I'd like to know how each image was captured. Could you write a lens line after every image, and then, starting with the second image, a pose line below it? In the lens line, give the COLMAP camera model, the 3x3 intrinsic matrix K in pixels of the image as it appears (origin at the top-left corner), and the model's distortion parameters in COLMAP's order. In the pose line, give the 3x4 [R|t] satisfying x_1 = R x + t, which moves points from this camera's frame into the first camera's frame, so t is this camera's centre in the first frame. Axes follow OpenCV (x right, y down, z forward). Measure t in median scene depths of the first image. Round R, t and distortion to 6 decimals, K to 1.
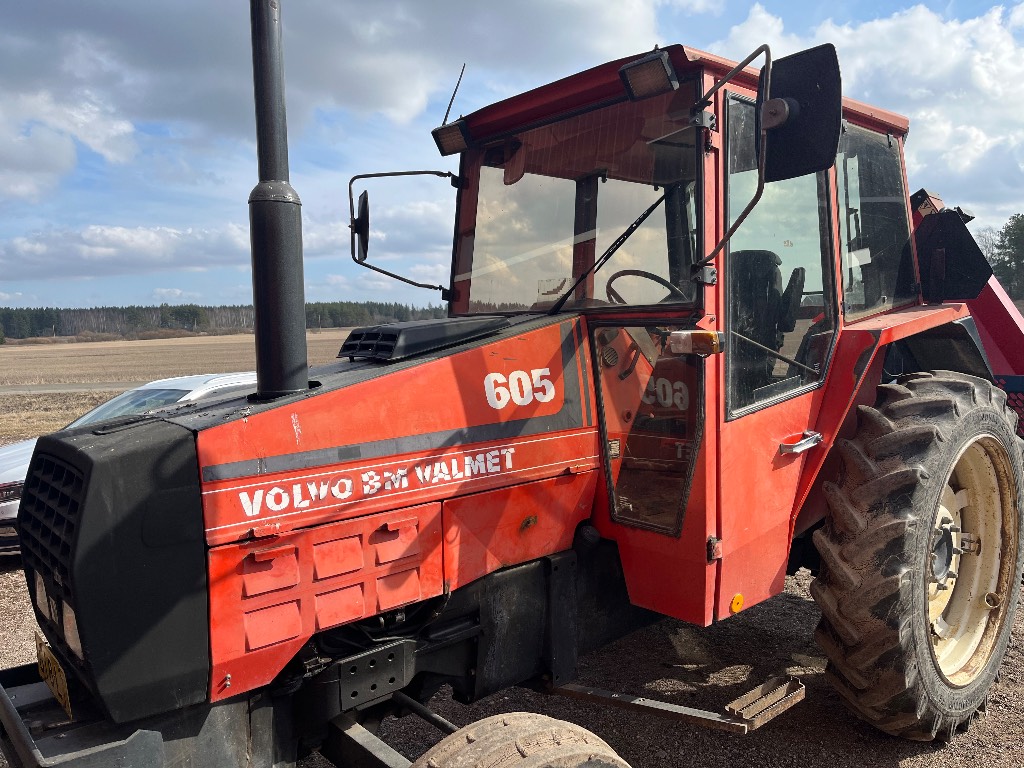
lens RADIAL K [[780.9, 0, 512.0], [0, 780.9, 384.0], [0, 0, 1]] dist [0.046639, -0.066385]
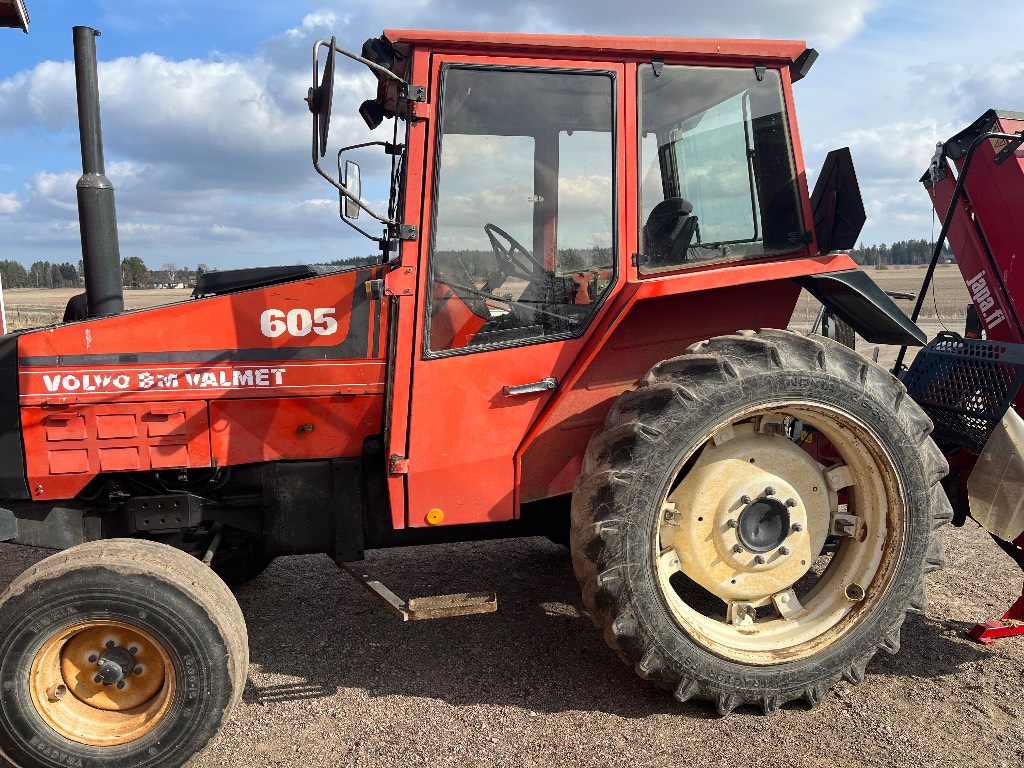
lens RADIAL K [[816.1, 0, 574.9], [0, 816.1, 389.4], [0, 0, 1]] dist [0.024085, 0.005202]
pose [[0.857559, 0.085093, -0.507299, 1.169471], [-0.047769, 0.995135, 0.086170, -0.024769], [0.512163, -0.049662, 0.857451, 0.087823]]
